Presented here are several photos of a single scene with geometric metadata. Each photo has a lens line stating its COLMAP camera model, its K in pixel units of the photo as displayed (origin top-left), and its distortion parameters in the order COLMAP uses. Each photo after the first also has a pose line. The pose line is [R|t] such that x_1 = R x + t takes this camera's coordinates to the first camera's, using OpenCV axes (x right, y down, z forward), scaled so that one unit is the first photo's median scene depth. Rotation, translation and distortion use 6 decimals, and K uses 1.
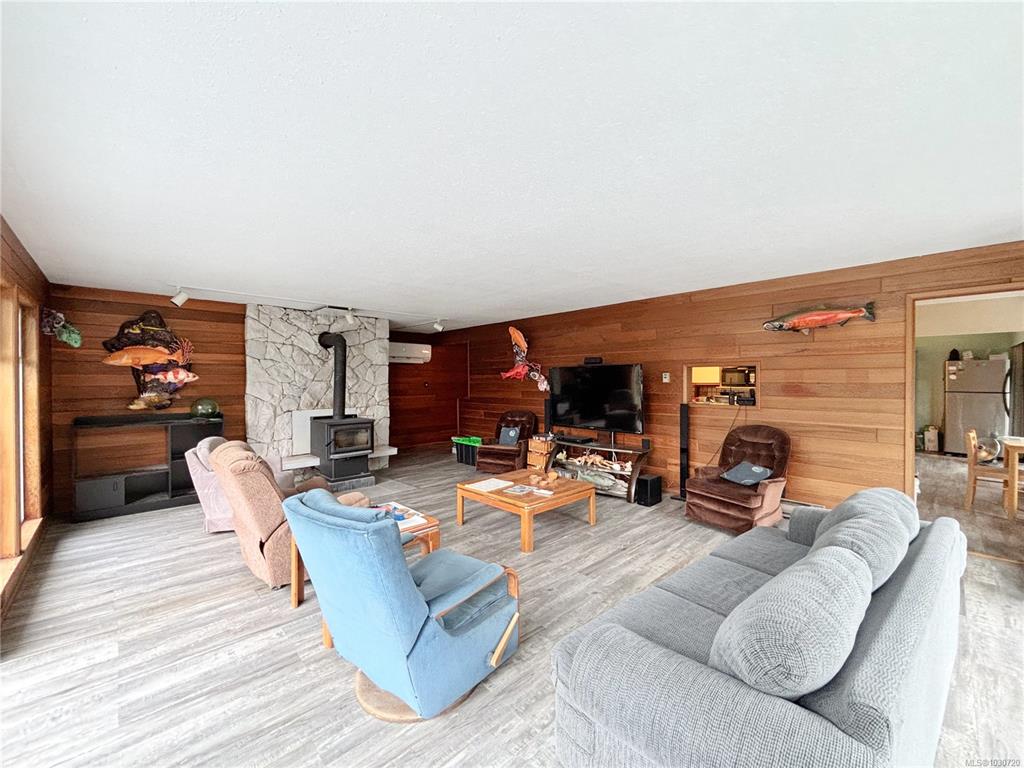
lens RADIAL K [[415.2, 0, 511.2], [0, 415.2, 381.8], [0, 0, 1]] dist [0.001601, -0.000848]
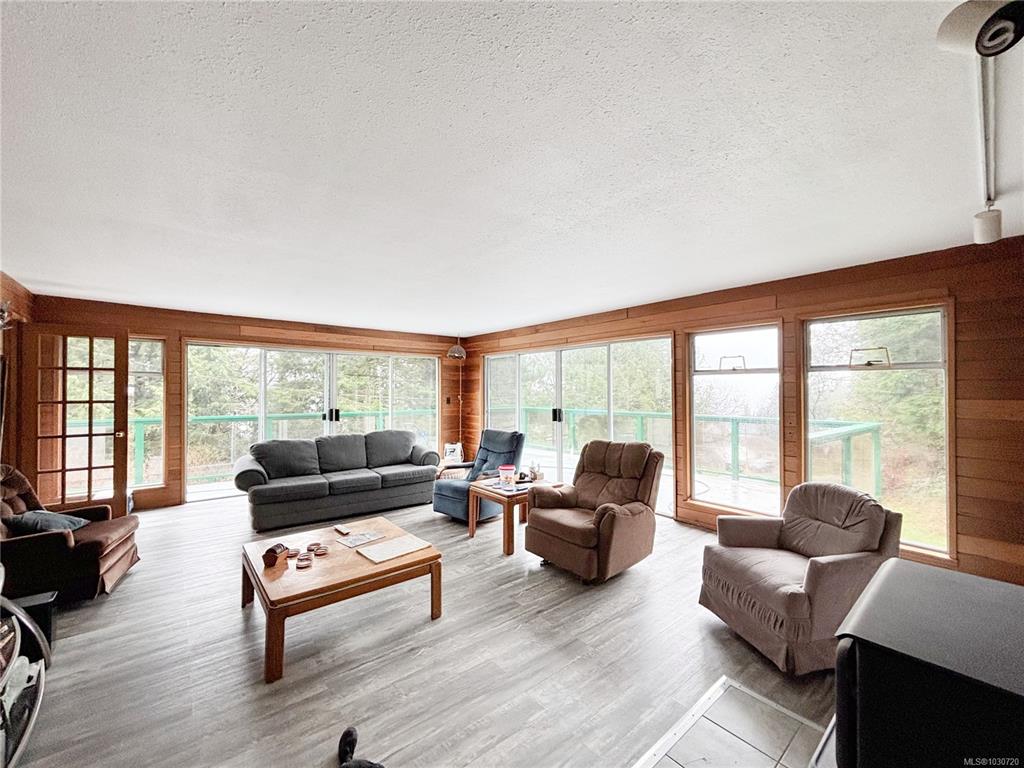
lens RADIAL K [[415.2, 0, 513.4], [0, 415.2, 382.9], [0, 0, 1]] dist [0.001601, -0.000848]
pose [[-0.997152, 0.004218, 0.075305, -0.258845], [0.003533, 0.999951, -0.009227, -0.010814], [-0.075341, -0.008935, -0.997118, 1.453782]]
